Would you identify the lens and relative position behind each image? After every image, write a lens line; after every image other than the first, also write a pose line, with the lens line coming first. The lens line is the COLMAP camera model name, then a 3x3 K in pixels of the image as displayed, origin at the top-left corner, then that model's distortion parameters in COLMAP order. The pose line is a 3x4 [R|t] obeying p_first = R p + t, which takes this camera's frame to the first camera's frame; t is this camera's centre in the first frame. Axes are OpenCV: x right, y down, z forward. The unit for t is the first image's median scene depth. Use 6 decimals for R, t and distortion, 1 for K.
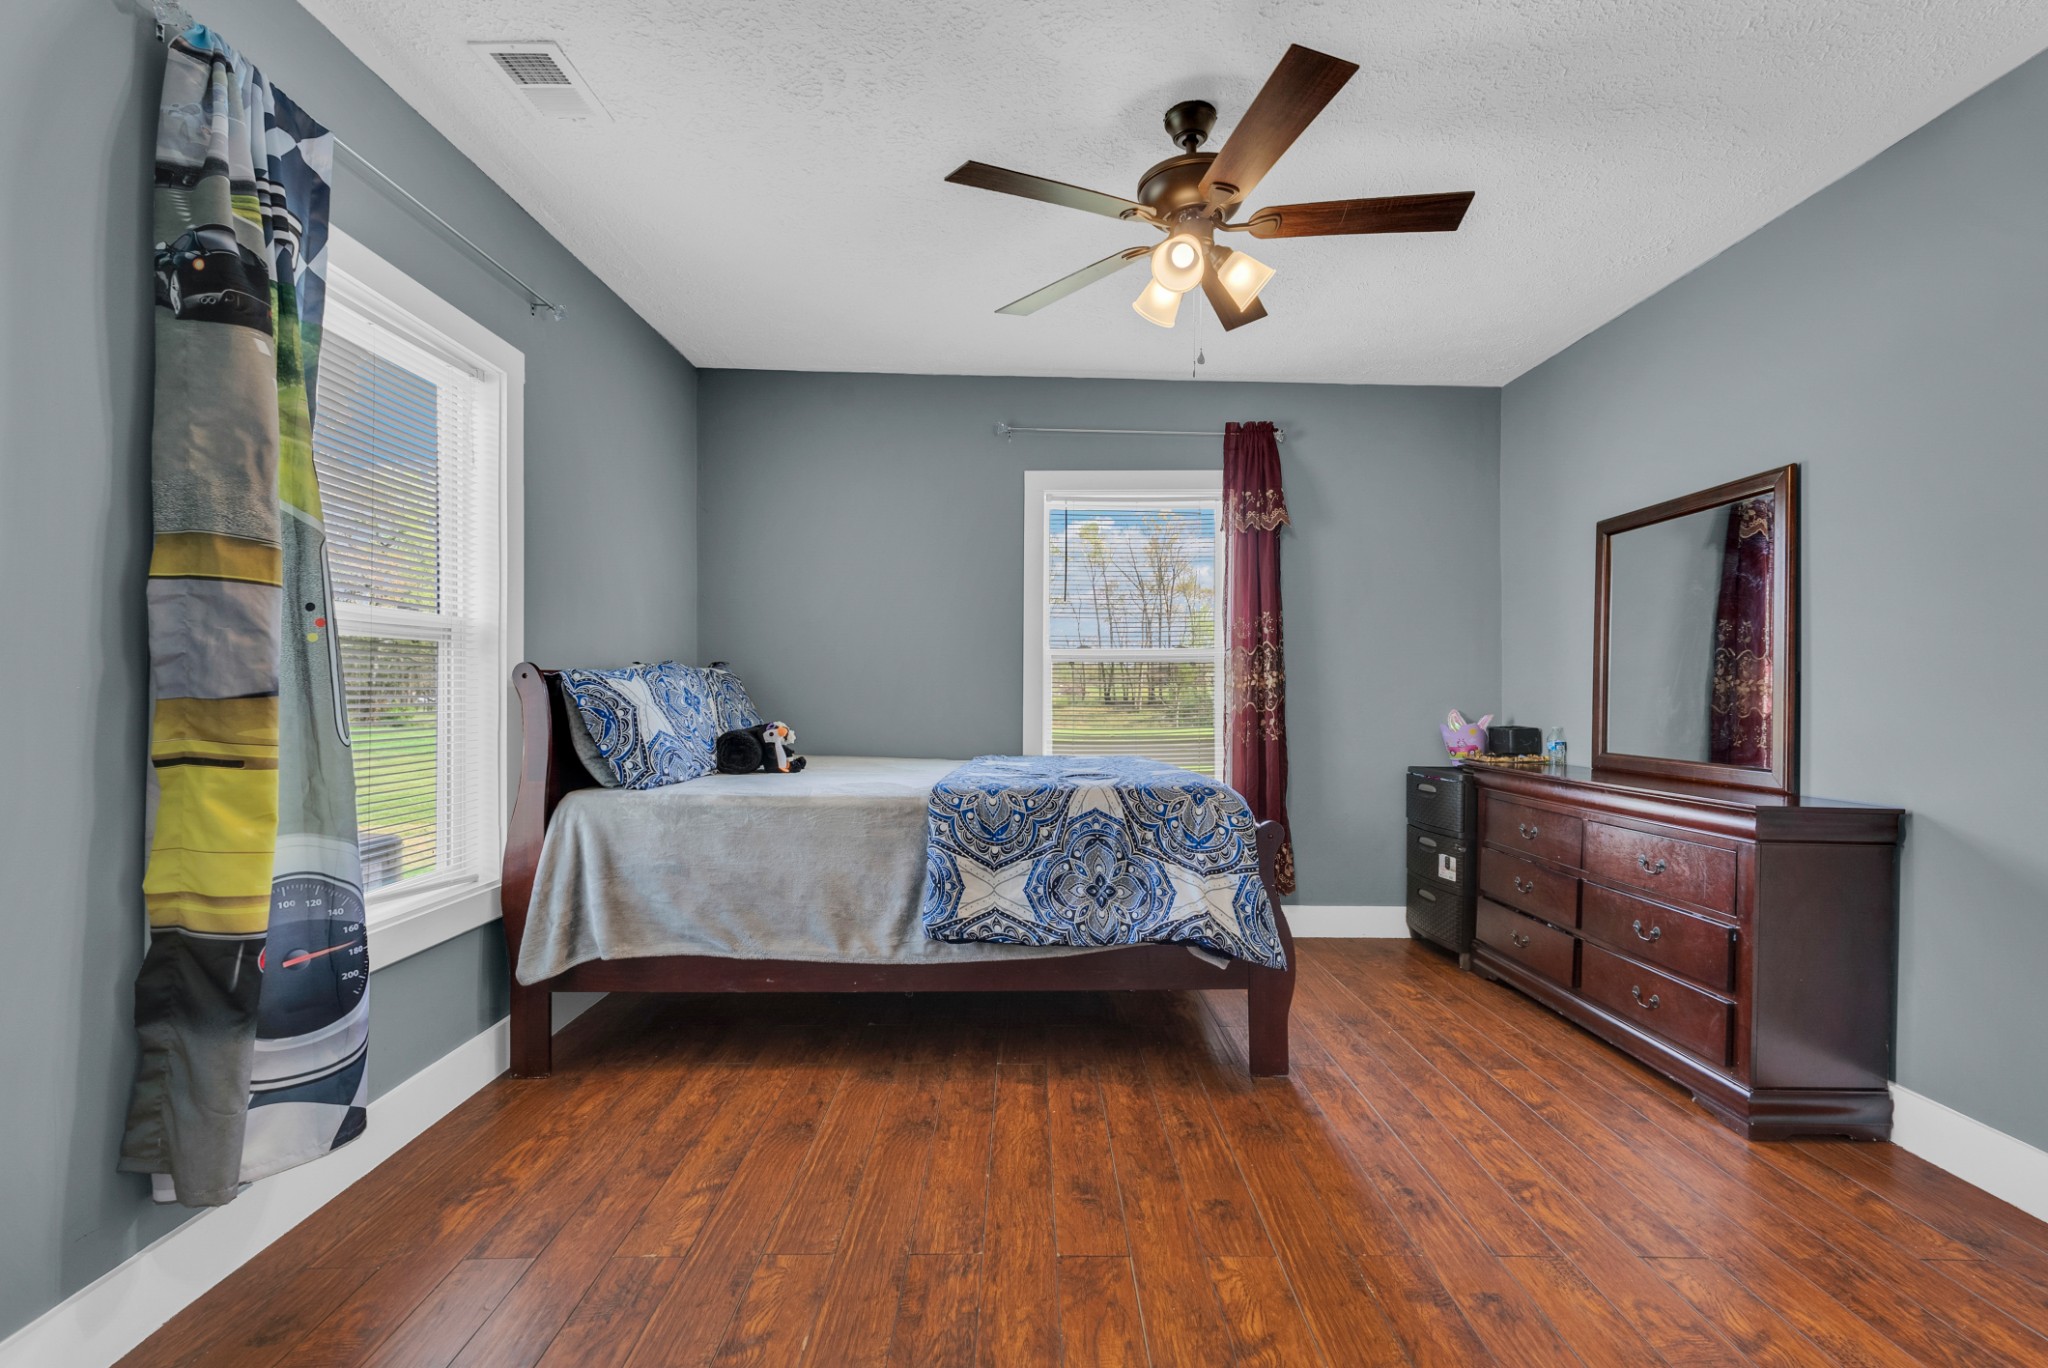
lens RADIAL K [[914.5, 0, 1033.1], [0, 914.5, 695.9], [0, 0, 1]] dist [-0.009875, 0.001245]
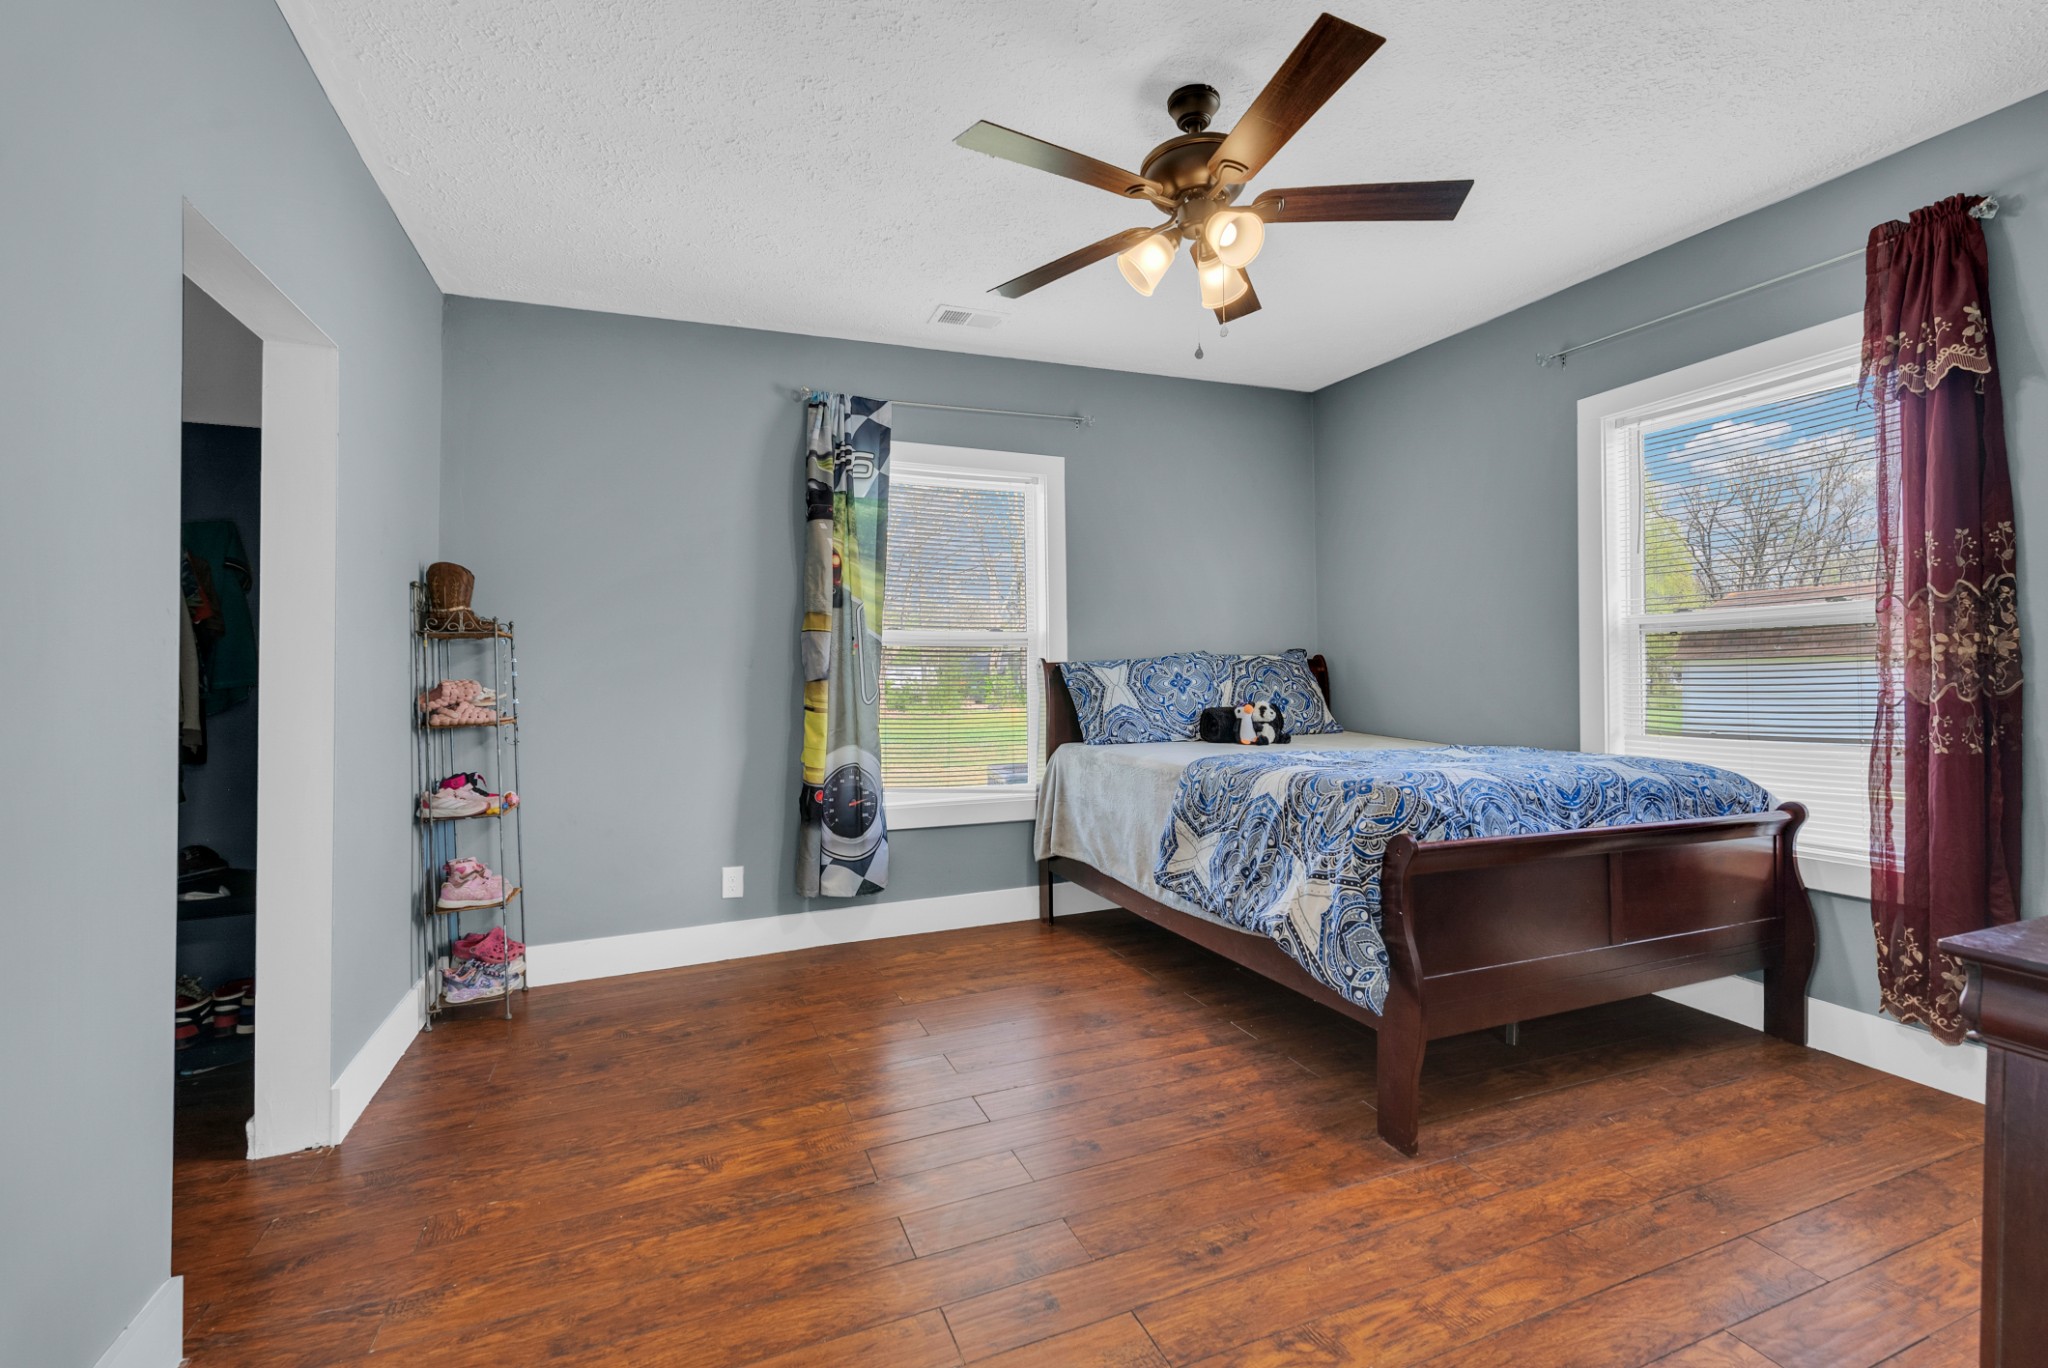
lens RADIAL K [[914.5, 0, 1038.3], [0, 914.5, 679.4], [0, 0, 1]] dist [-0.009875, 0.001245]
pose [[0.366877, -0.002092, -0.930267, 0.918009], [0.003050, 0.999995, -0.001046, 0.001115], [0.930264, -0.002454, 0.366881, 0.417490]]
